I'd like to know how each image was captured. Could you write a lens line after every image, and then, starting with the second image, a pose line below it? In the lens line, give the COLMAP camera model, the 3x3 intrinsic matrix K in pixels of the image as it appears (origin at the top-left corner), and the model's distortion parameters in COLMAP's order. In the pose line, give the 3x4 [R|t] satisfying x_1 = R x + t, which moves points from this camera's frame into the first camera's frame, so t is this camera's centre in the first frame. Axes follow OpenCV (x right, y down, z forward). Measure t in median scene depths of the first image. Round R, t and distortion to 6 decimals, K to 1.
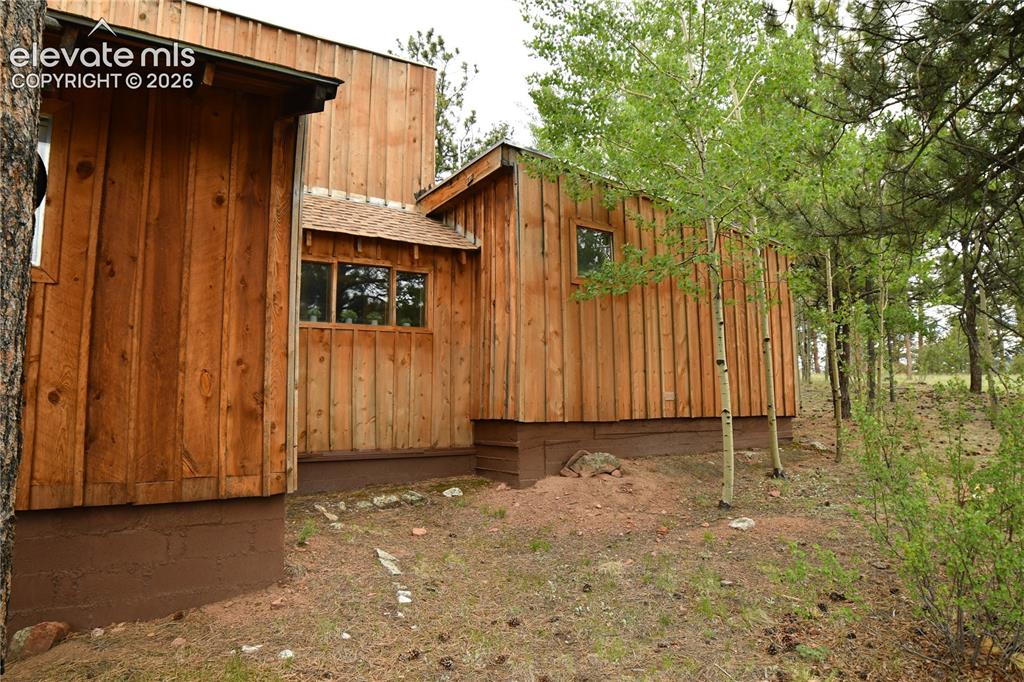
lens RADIAL K [[632.6, 0, 512.0], [0, 632.6, 341.0], [0, 0, 1]] dist [-0.119595, 0.049255]
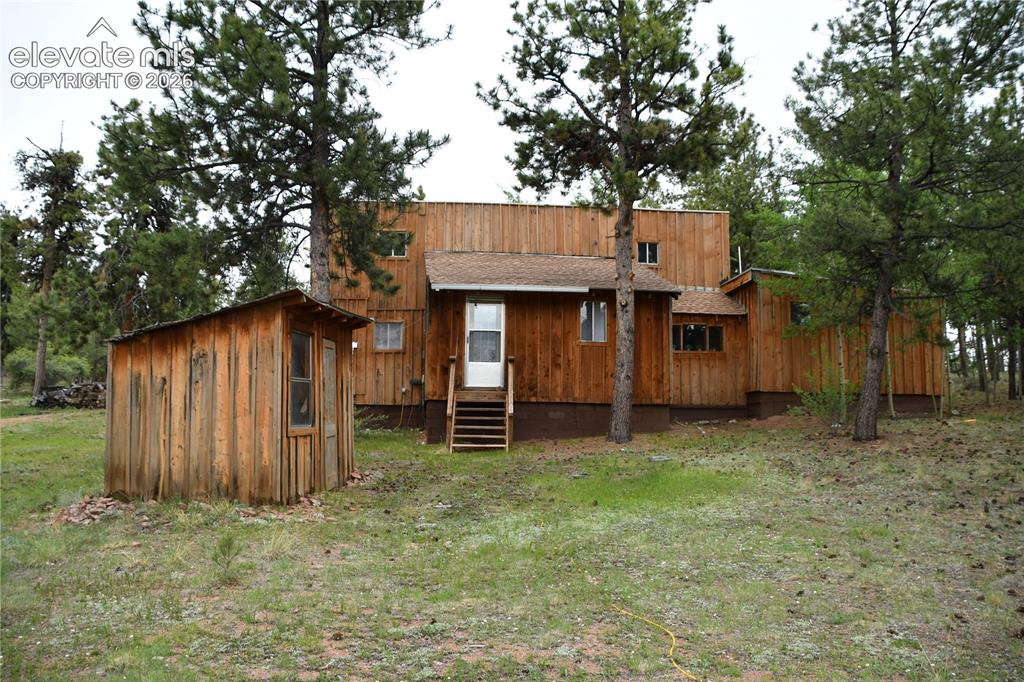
lens RADIAL K [[750.4, 0, 511.8], [0, 750.4, 381.8], [0, 0, 1]] dist [-0.146371, -0.002495]
pose [[0.878478, -0.012334, -0.477624, 0.479531], [0.031378, 0.998998, 0.031914, -0.021078], [0.476752, -0.043023, 0.877984, -1.734111]]
